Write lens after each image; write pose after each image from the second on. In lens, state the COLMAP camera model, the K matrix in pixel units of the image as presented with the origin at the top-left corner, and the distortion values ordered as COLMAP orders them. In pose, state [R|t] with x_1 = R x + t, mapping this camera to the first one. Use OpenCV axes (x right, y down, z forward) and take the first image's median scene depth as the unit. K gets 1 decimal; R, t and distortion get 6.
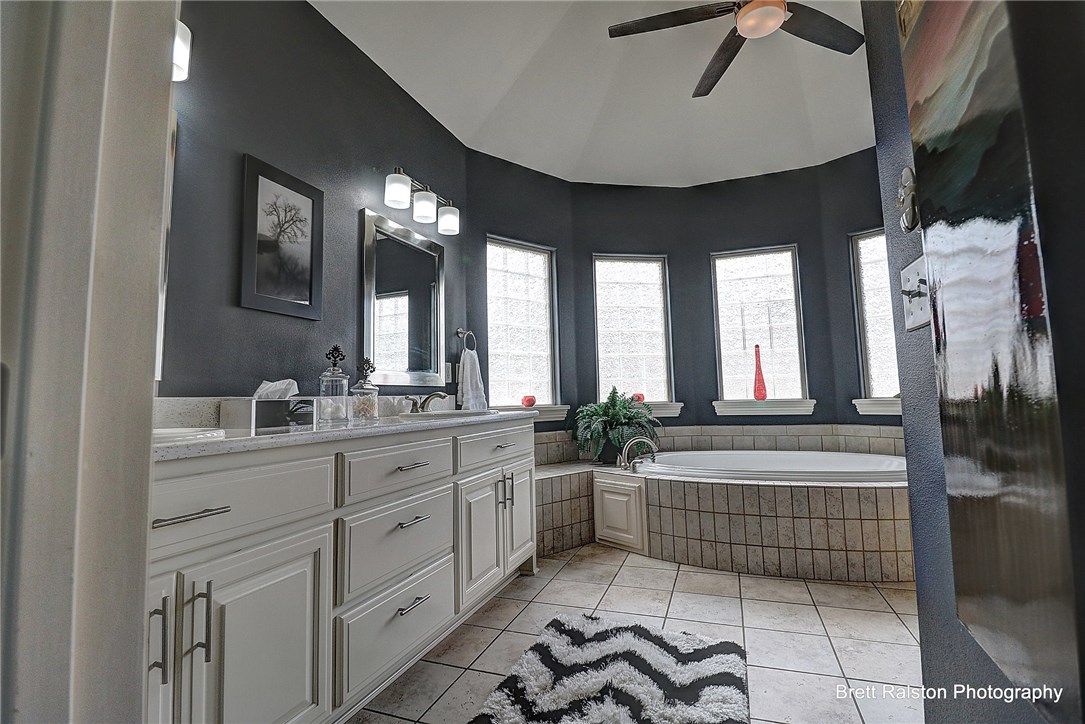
lens RADIAL K [[504.8, 0, 544.2], [0, 504.8, 343.7], [0, 0, 1]] dist [-0.001681, -0.000812]
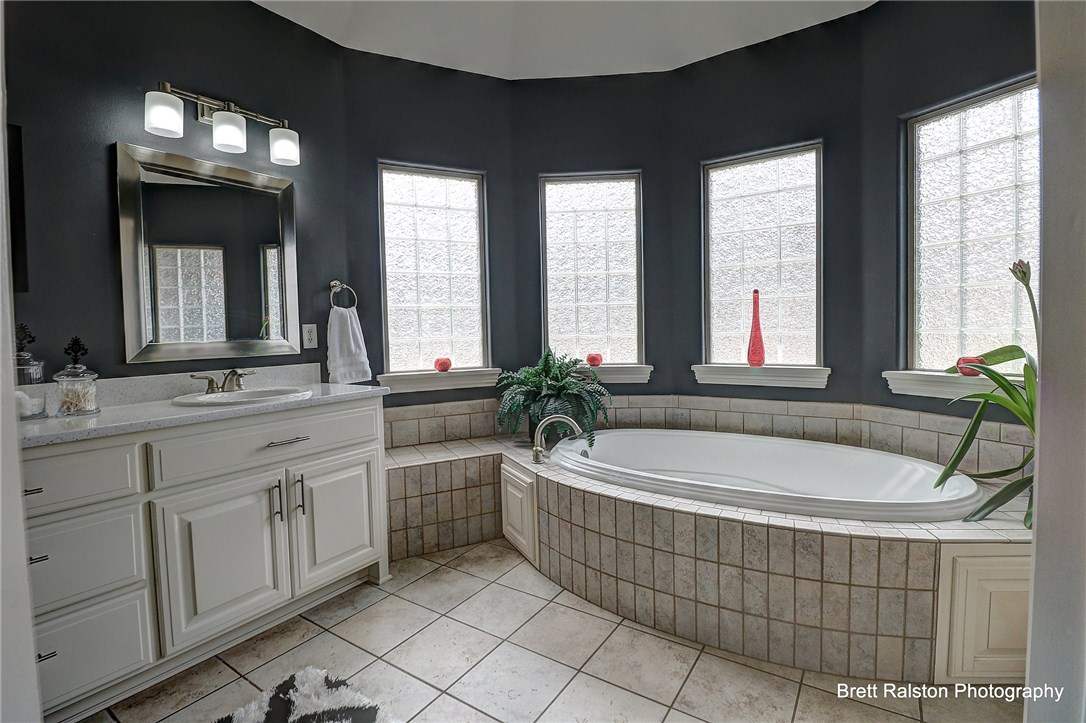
lens RADIAL K [[505.3, 0, 544.7], [0, 505.3, 343.2], [0, 0, 1]] dist [-0.001681, -0.000812]
pose [[0.970274, 0.008076, -0.241873, 0.371495], [0.026147, 0.990094, 0.137948, -0.035361], [0.240592, -0.140171, 0.960452, 0.271760]]
